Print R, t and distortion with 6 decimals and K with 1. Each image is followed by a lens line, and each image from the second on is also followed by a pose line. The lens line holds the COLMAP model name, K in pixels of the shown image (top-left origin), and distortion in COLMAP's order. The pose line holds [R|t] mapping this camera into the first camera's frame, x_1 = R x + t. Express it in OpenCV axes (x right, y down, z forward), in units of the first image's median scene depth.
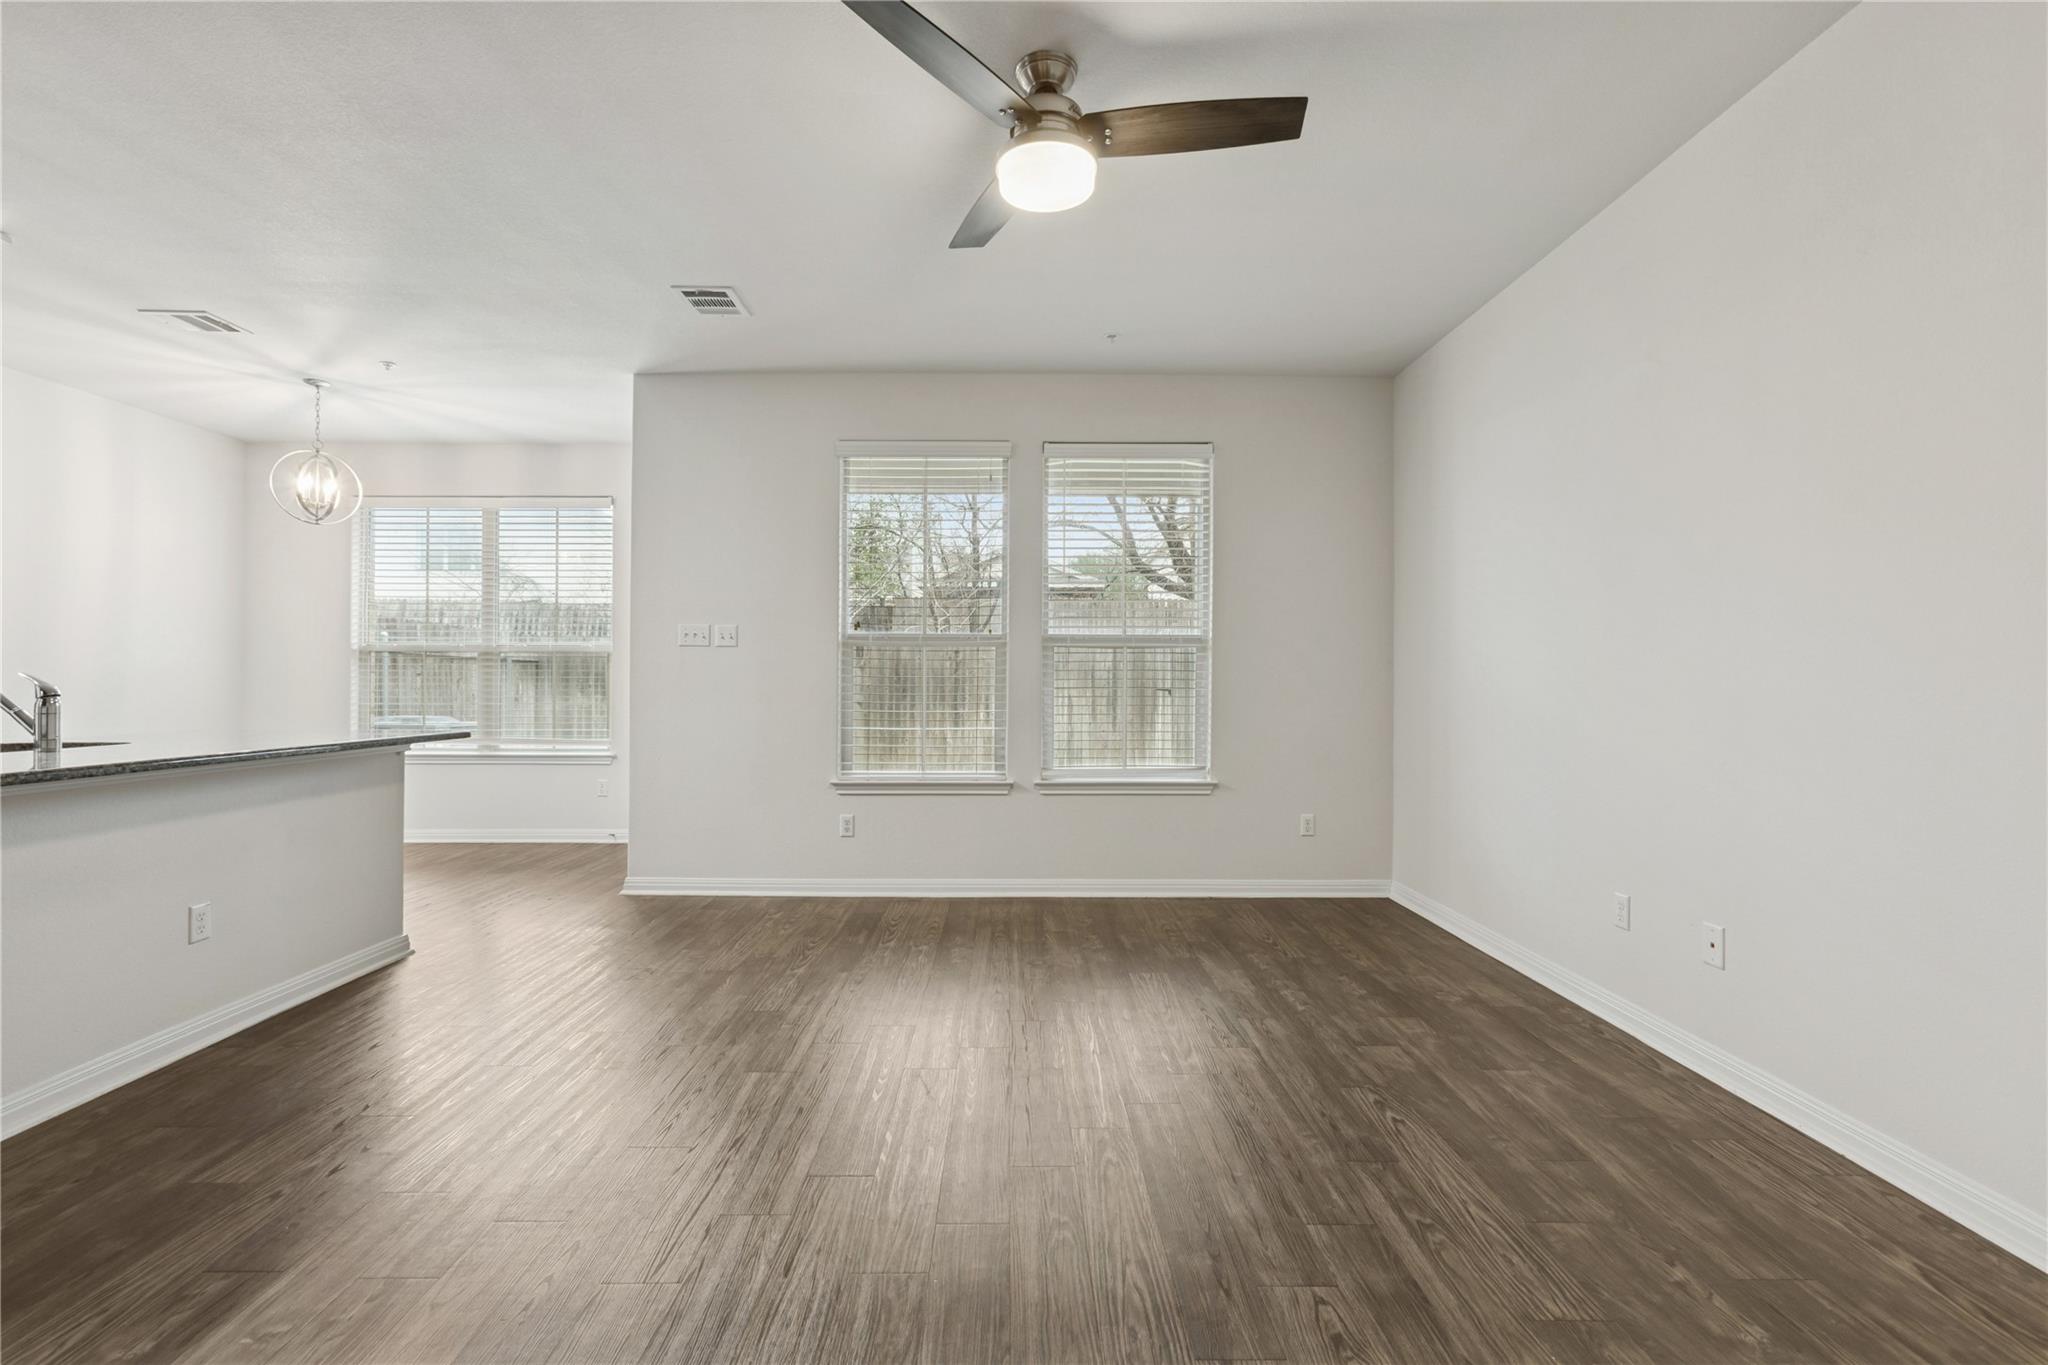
lens RADIAL K [[920.2, 0, 1042.7], [0, 920.2, 682.7], [0, 0, 1]] dist [-0.008120, 0.004774]
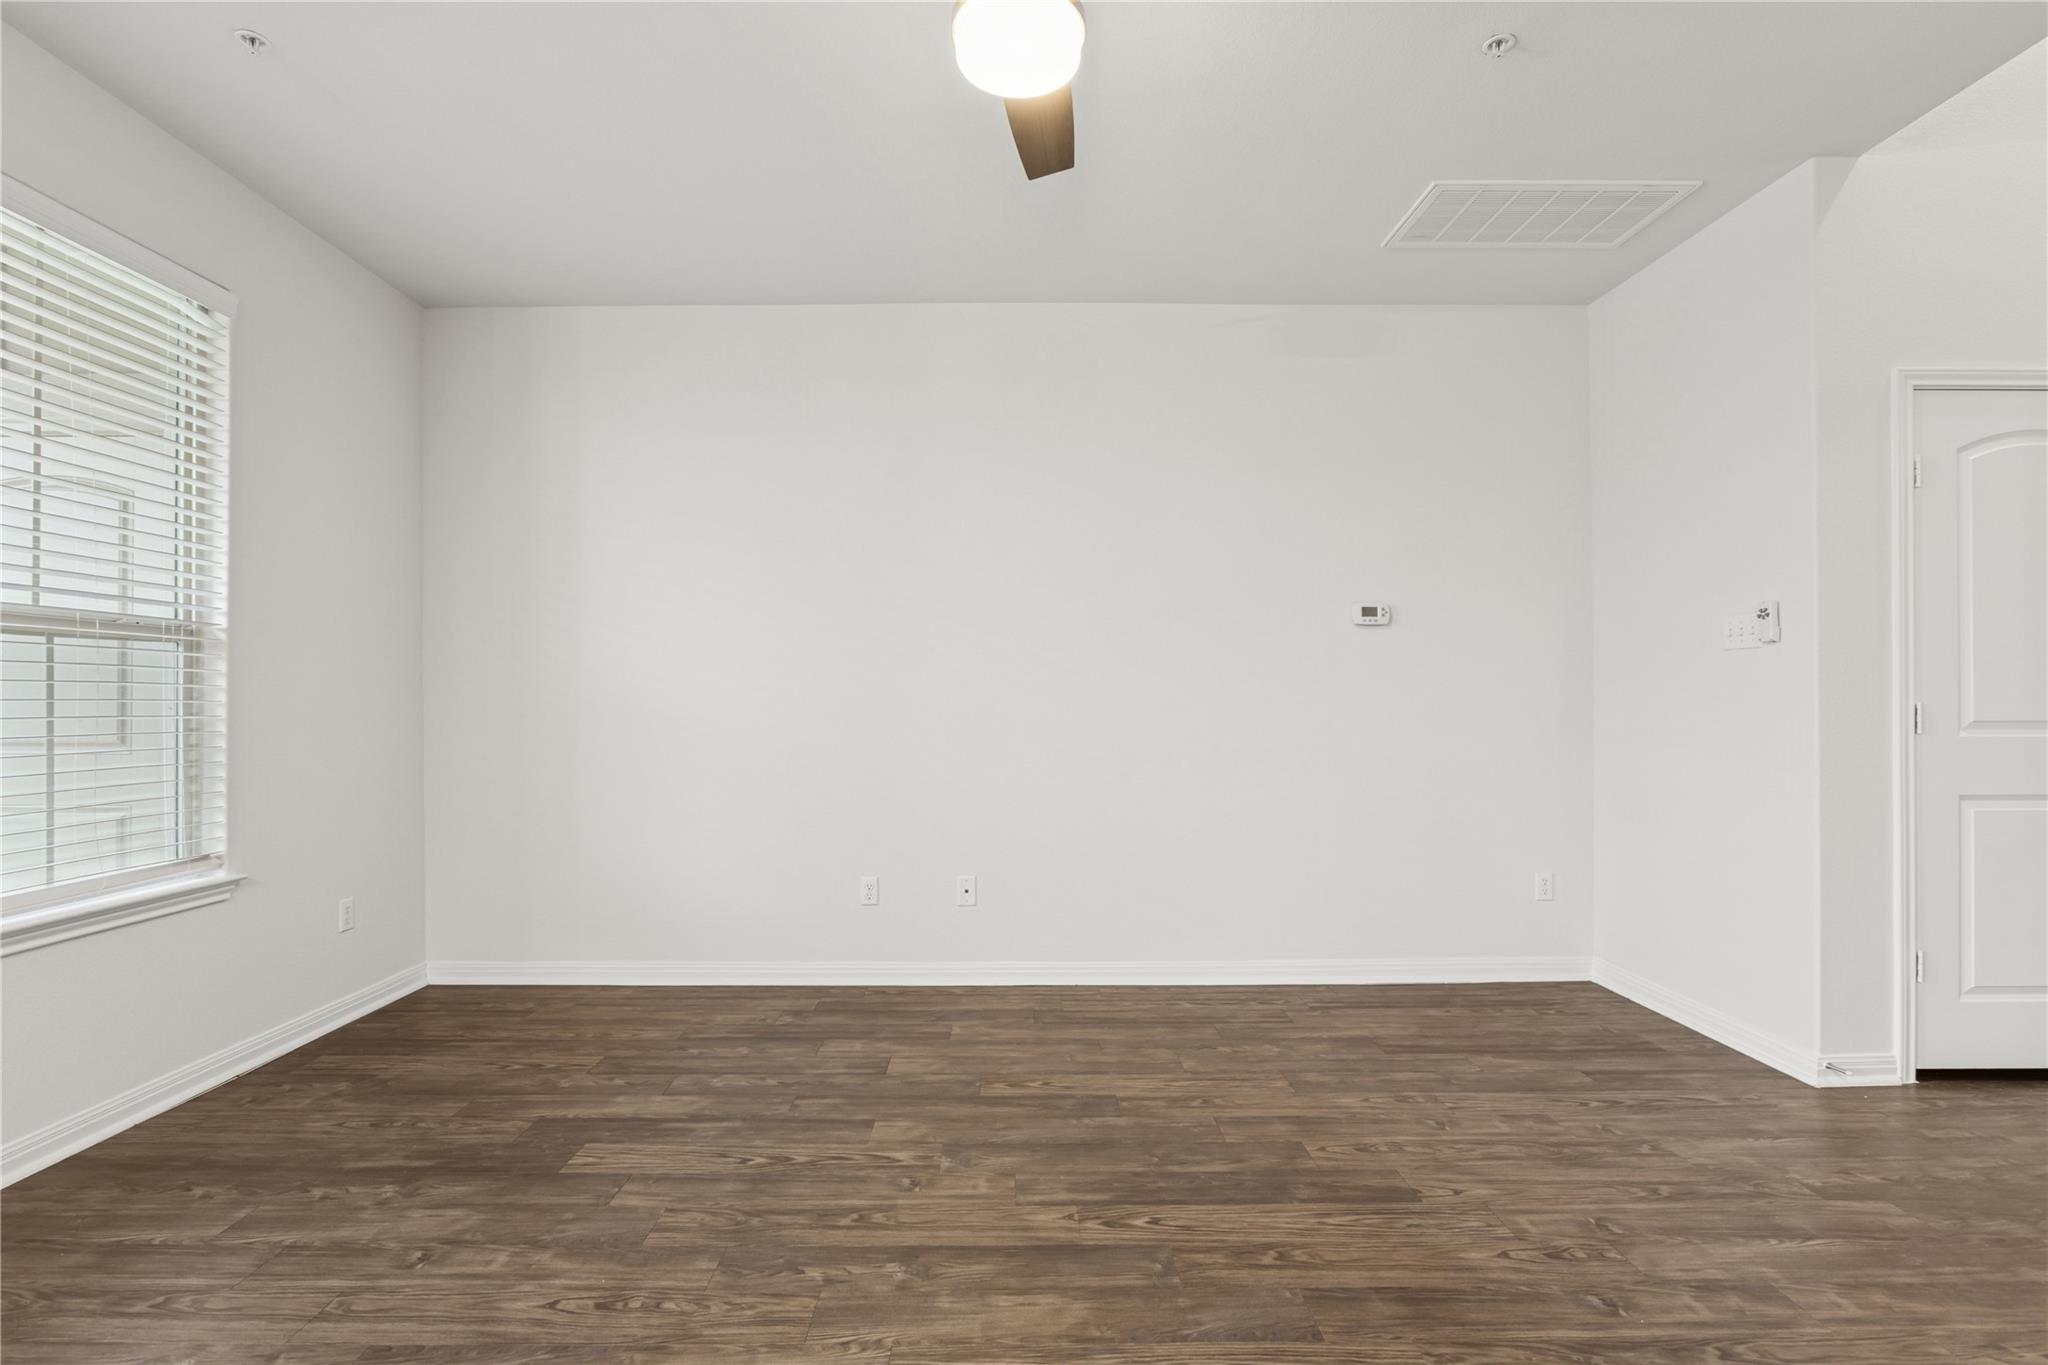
lens RADIAL K [[920.2, 0, 1017.7], [0, 920.2, 698.7], [0, 0, 1]] dist [-0.008120, 0.004774]
pose [[0.018851, 0.000978, 0.999822, -0.713425], [-0.004851, 0.999988, -0.000887, -0.013040], [-0.999811, -0.004833, 0.018856, 0.916740]]
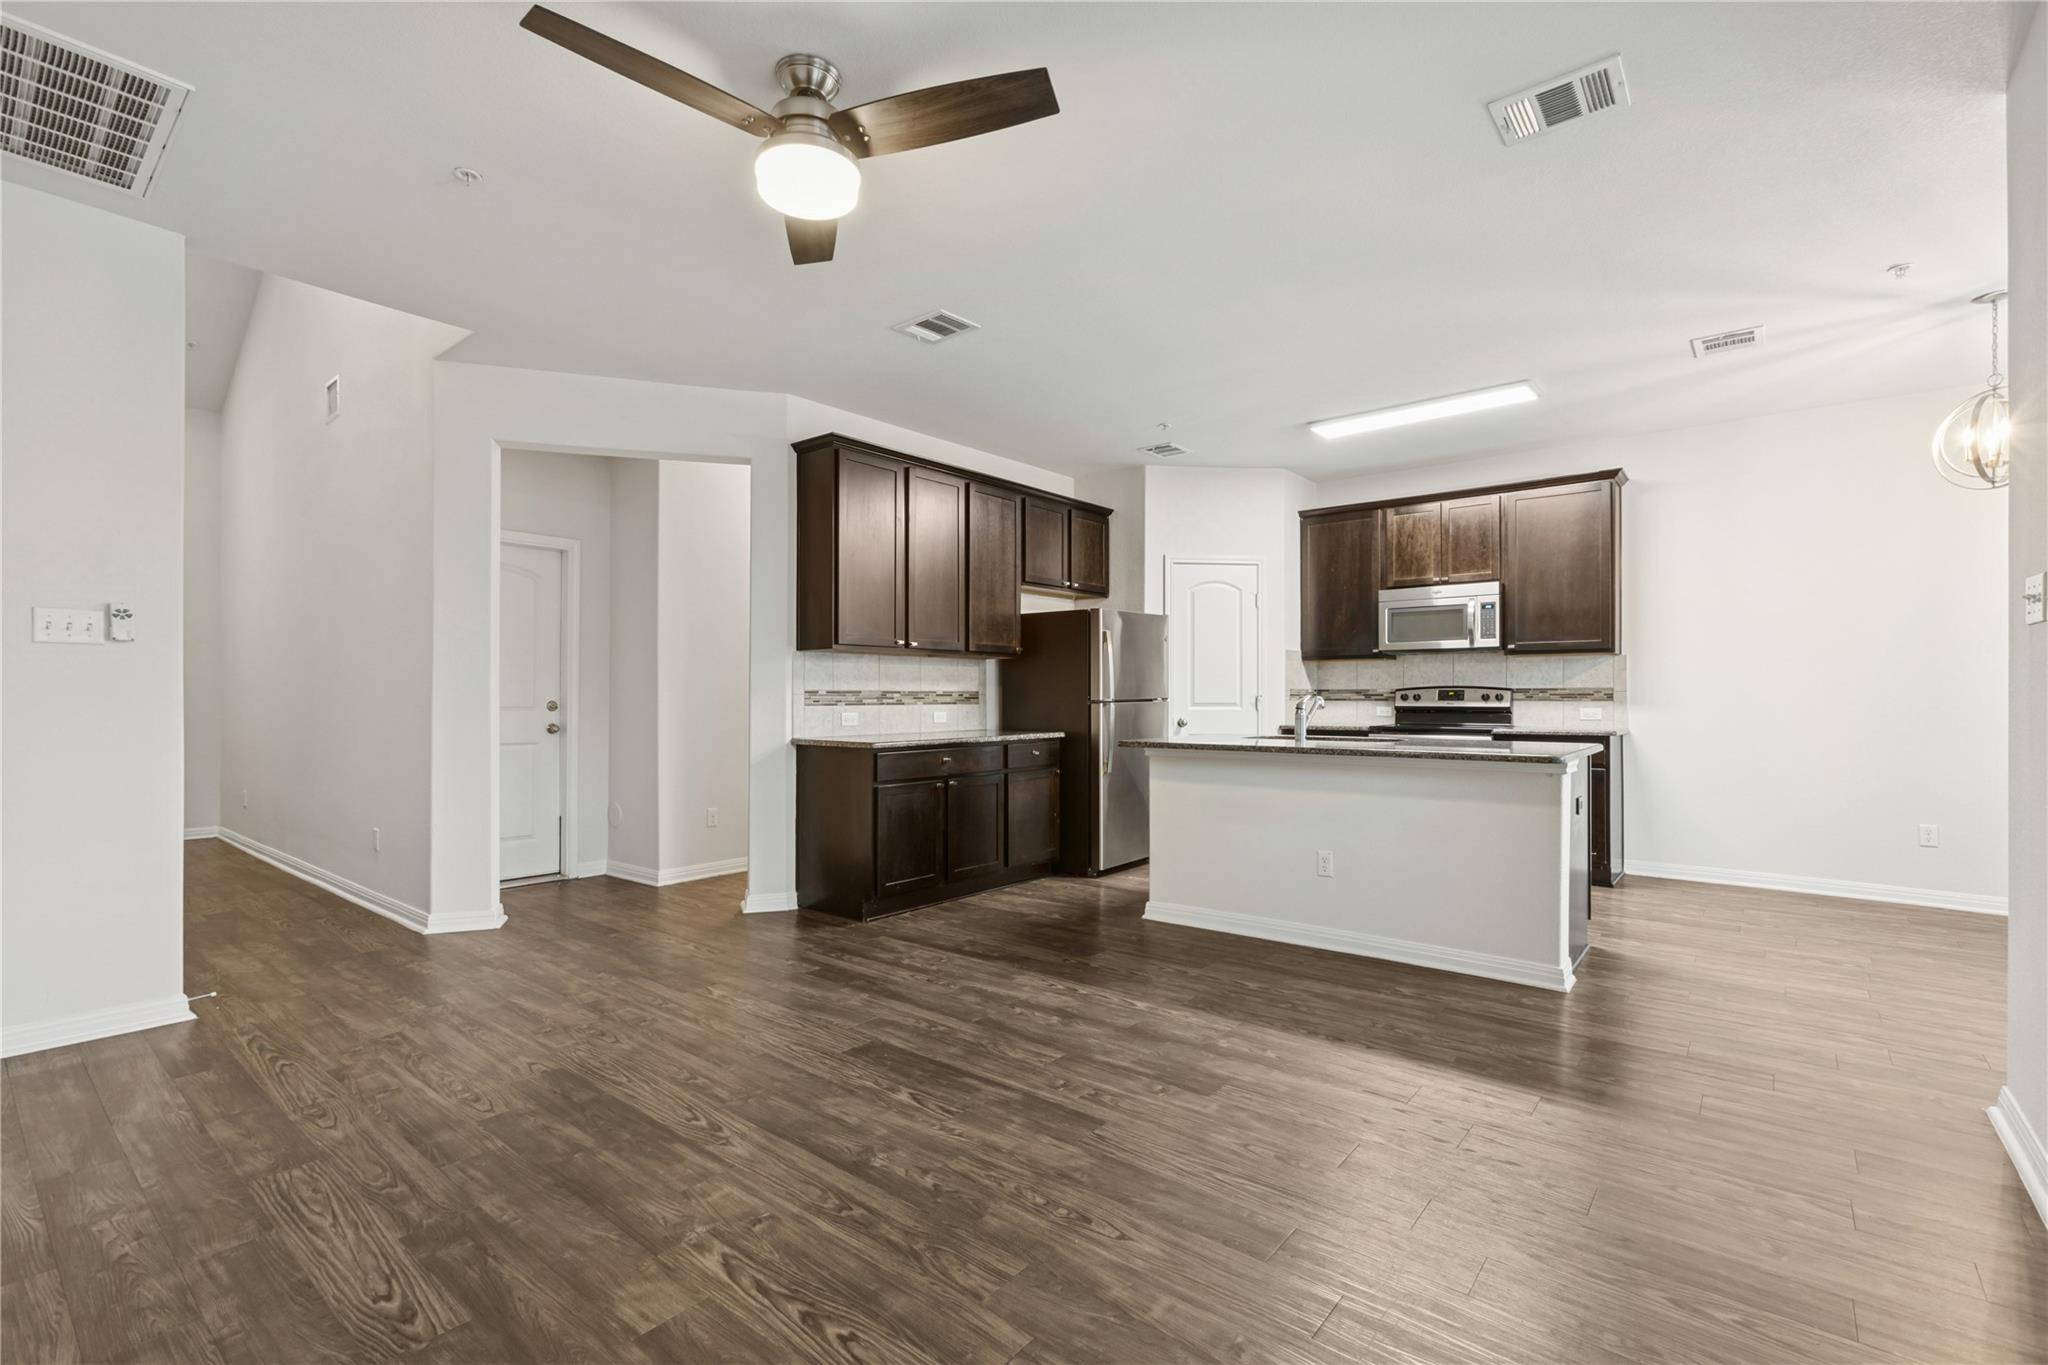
lens RADIAL K [[920.2, 0, 1019.4], [0, 920.2, 691.2], [0, 0, 1]] dist [-0.008120, 0.004774]
pose [[-0.665880, -0.009368, -0.746000, 0.541531], [0.004079, 0.999861, -0.016196, 0.005604], [0.746048, -0.013828, -0.665749, 1.690875]]
